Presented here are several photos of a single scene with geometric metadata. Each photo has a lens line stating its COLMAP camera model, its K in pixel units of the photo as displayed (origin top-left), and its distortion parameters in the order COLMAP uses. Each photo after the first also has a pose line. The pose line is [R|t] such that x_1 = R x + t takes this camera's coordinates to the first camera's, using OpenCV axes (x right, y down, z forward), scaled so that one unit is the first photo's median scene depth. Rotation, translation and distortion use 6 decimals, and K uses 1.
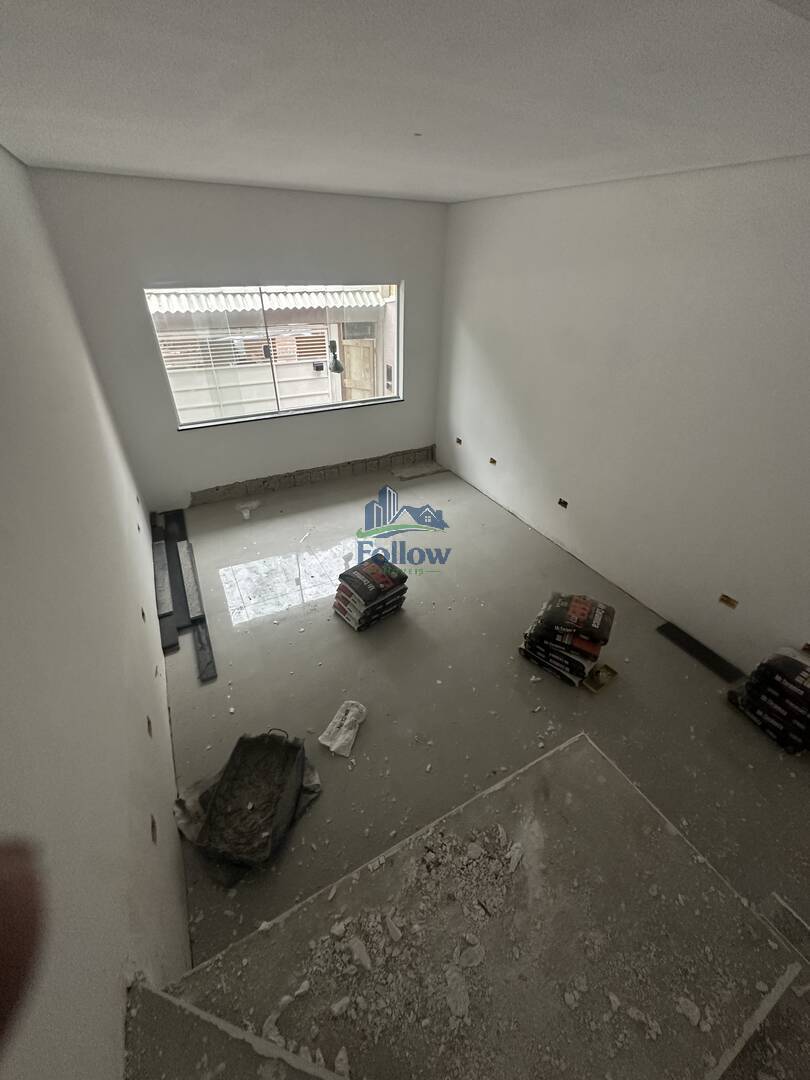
lens RADIAL K [[431.2, 0, 406.8], [0, 431.2, 539.3], [0, 0, 1]] dist [-0.003599, 0.000430]
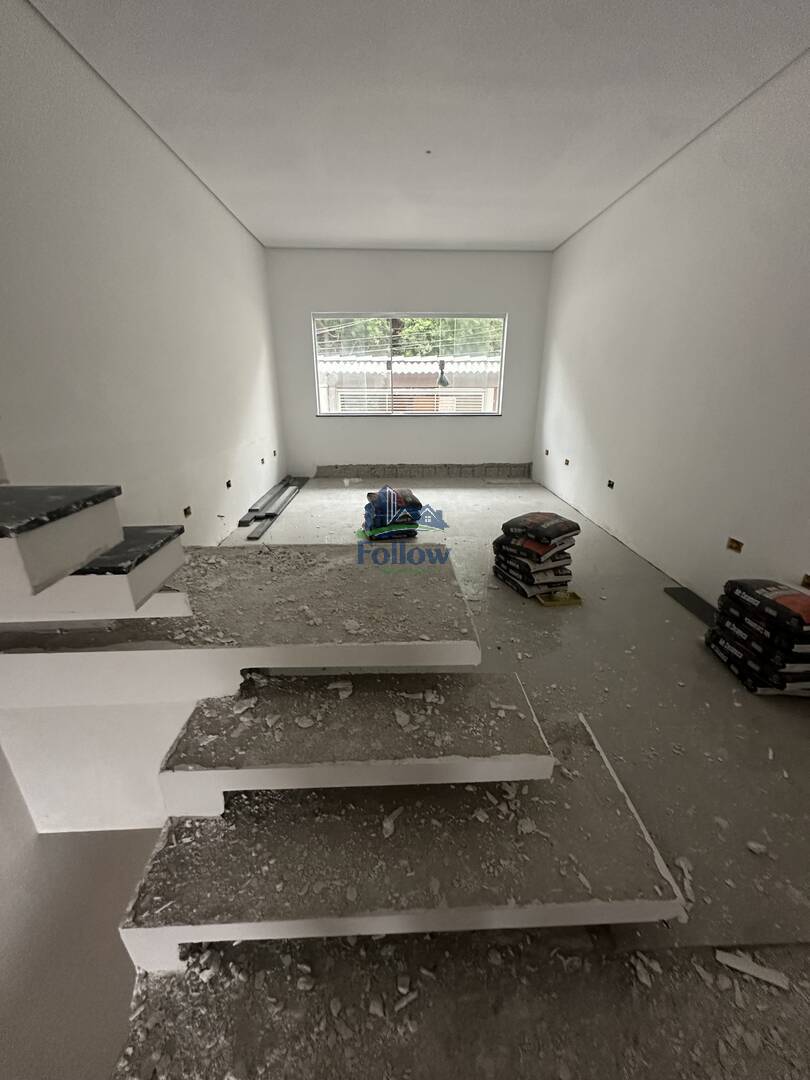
lens RADIAL K [[431.2, 0, 406.8], [0, 431.2, 539.3], [0, 0, 1]] dist [-0.003599, 0.000430]
pose [[0.894981, 0.136695, -0.424646, 0.477953], [-0.230988, 0.956354, -0.178975, 0.398486], [0.381646, 0.258268, 0.887493, -0.013209]]
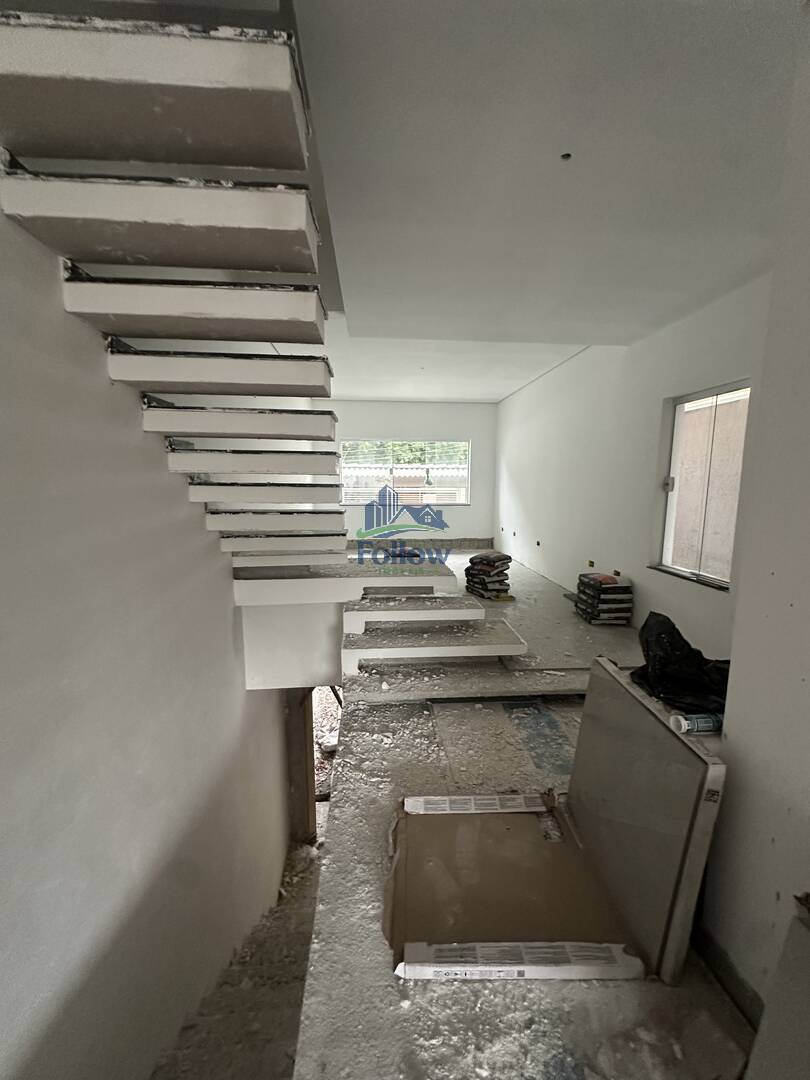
lens RADIAL K [[431.2, 0, 406.8], [0, 431.2, 539.3], [0, 0, 1]] dist [-0.003599, 0.000430]
pose [[0.915284, 0.036768, -0.401127, 0.691086], [-0.209322, 0.894223, -0.395663, 0.771235], [0.344149, 0.446109, 0.826165, -0.560273]]
